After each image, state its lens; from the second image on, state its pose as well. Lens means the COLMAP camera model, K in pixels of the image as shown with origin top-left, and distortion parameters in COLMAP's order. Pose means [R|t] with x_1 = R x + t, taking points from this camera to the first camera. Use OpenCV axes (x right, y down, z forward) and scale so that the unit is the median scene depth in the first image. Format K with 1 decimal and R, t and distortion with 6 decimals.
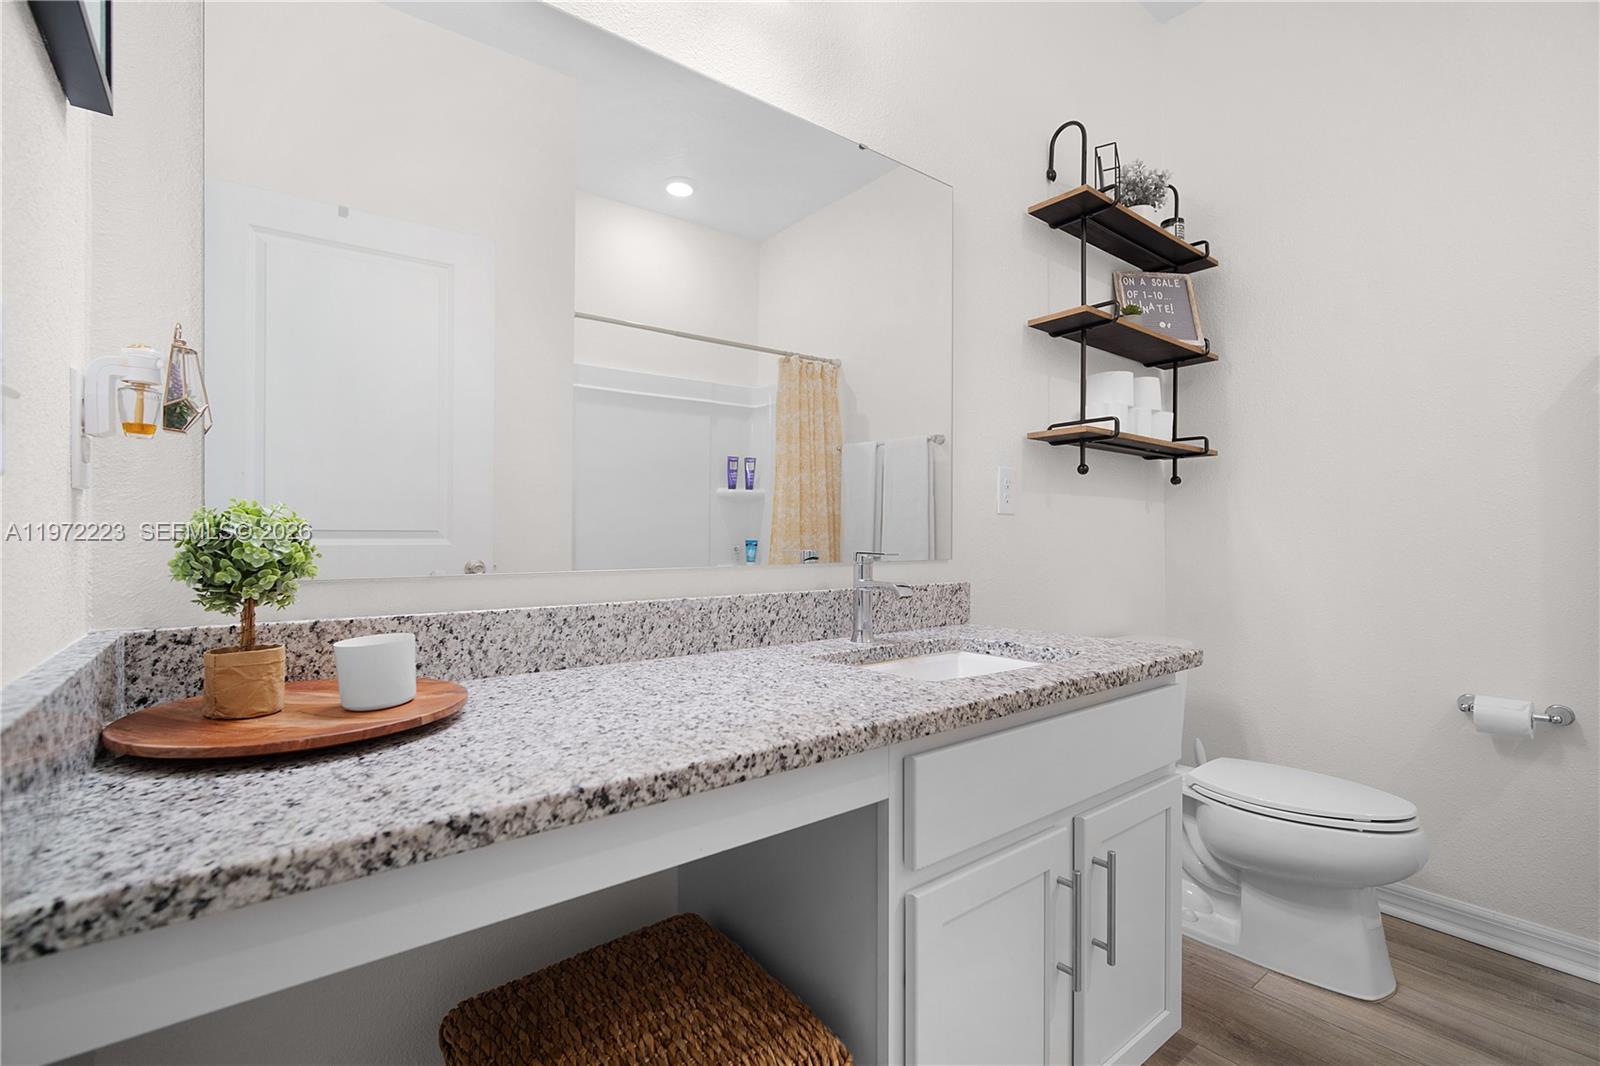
lens RADIAL K [[715.5, 0, 786.4], [0, 715.5, 539.6], [0, 0, 1]] dist [-0.013771, 0.003866]
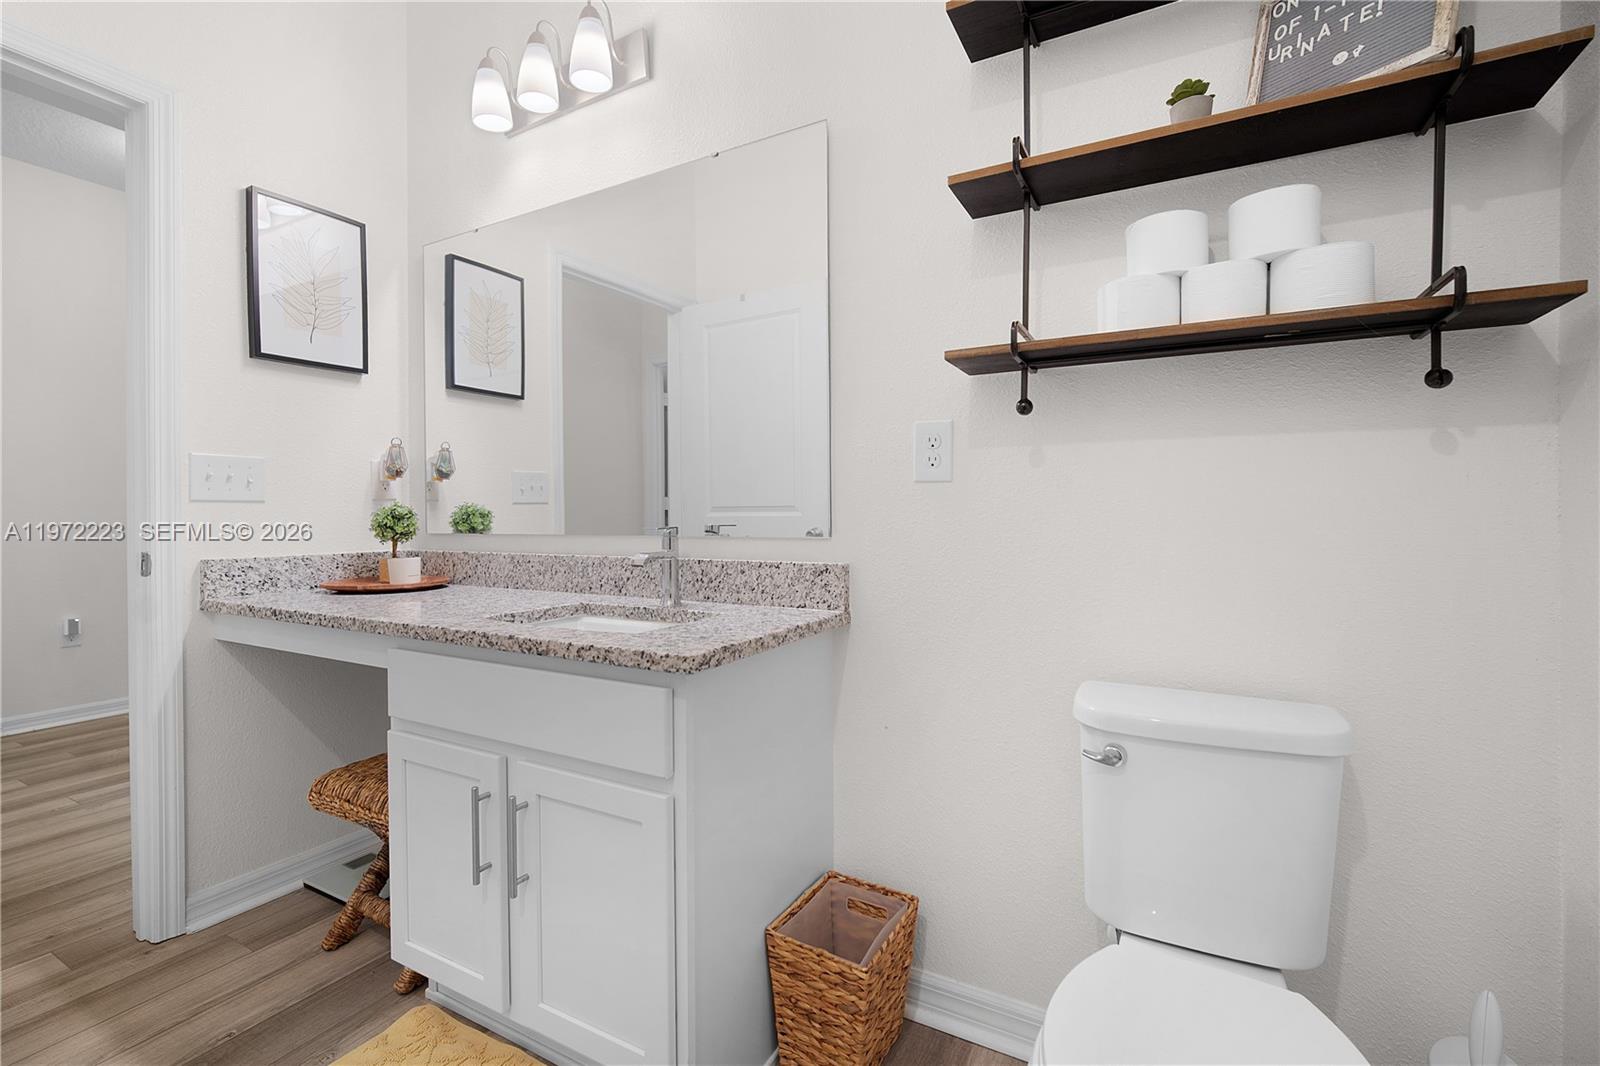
lens RADIAL K [[715.5, 0, 792.1], [0, 715.5, 522.7], [0, 0, 1]] dist [-0.013771, 0.003866]
pose [[0.394618, 0.010525, -0.918785, 1.537960], [0.003179, 0.999913, 0.012820, -0.003025], [0.918840, -0.007980, 0.394550, 0.901796]]
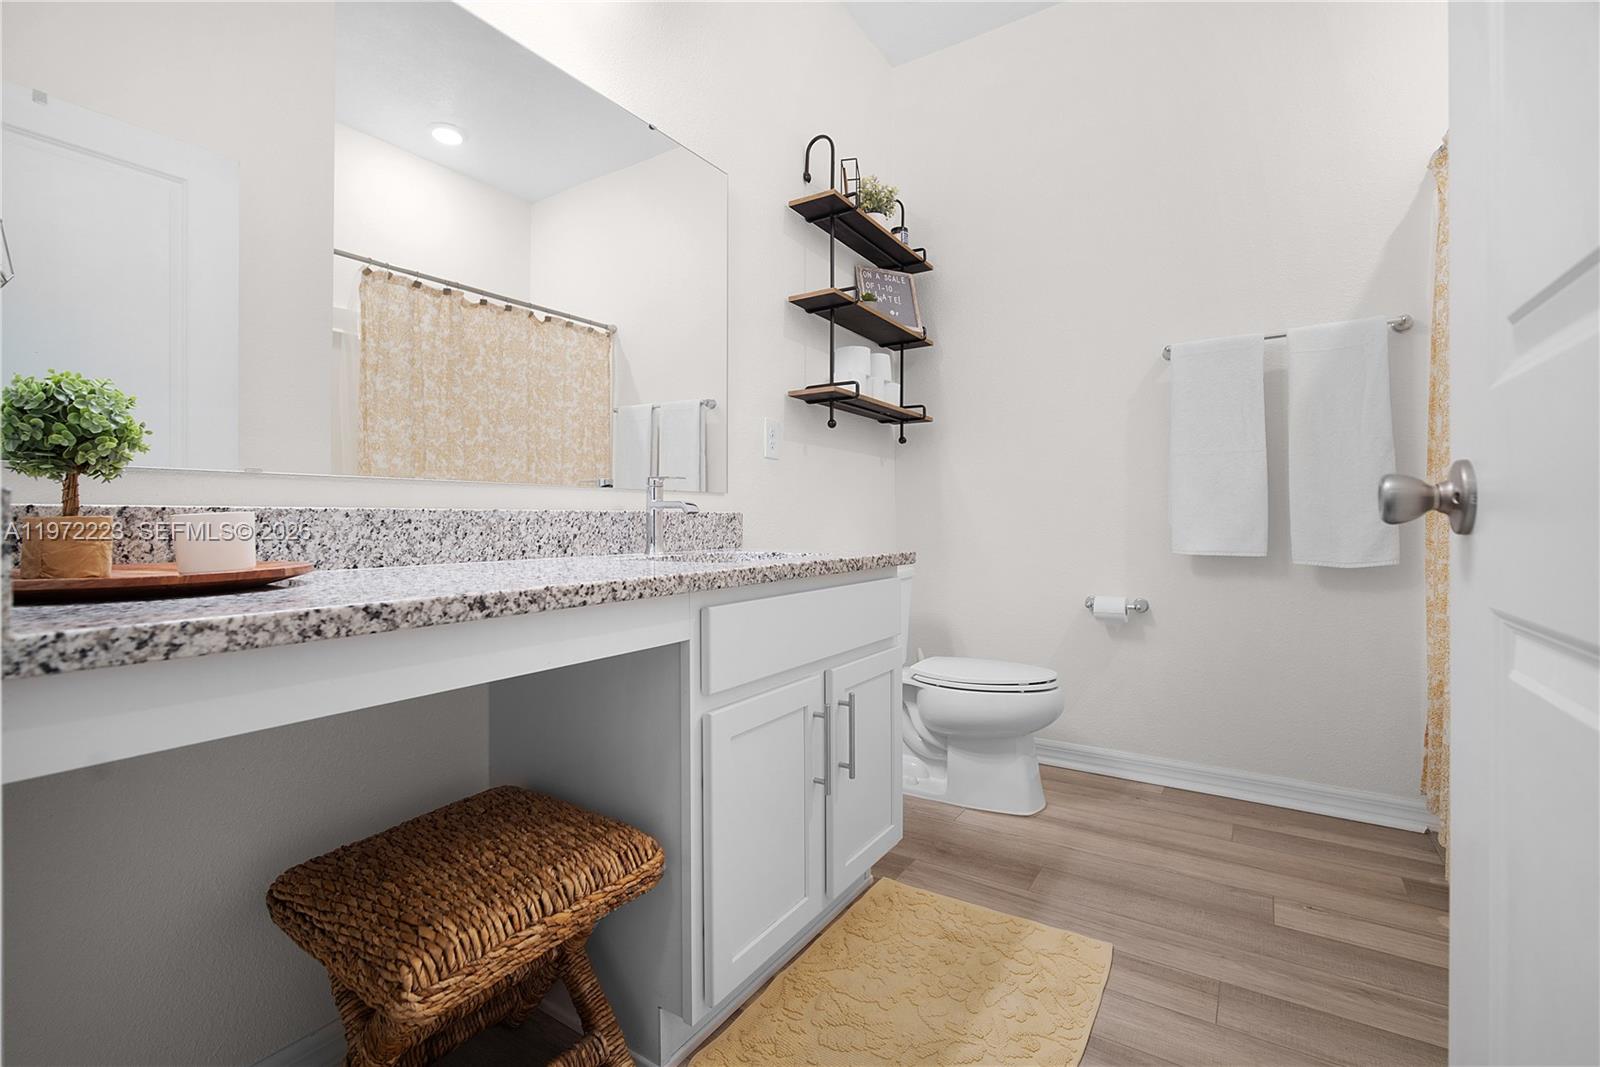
lens RADIAL K [[715.5, 0, 788.1], [0, 715.5, 521.2], [0, 0, 1]] dist [-0.013771, 0.003866]
pose [[0.946444, -0.002538, 0.322858, -0.077027], [0.003188, 0.999994, -0.001484, 0.112652], [-0.322852, 0.002434, 0.946446, -0.203536]]
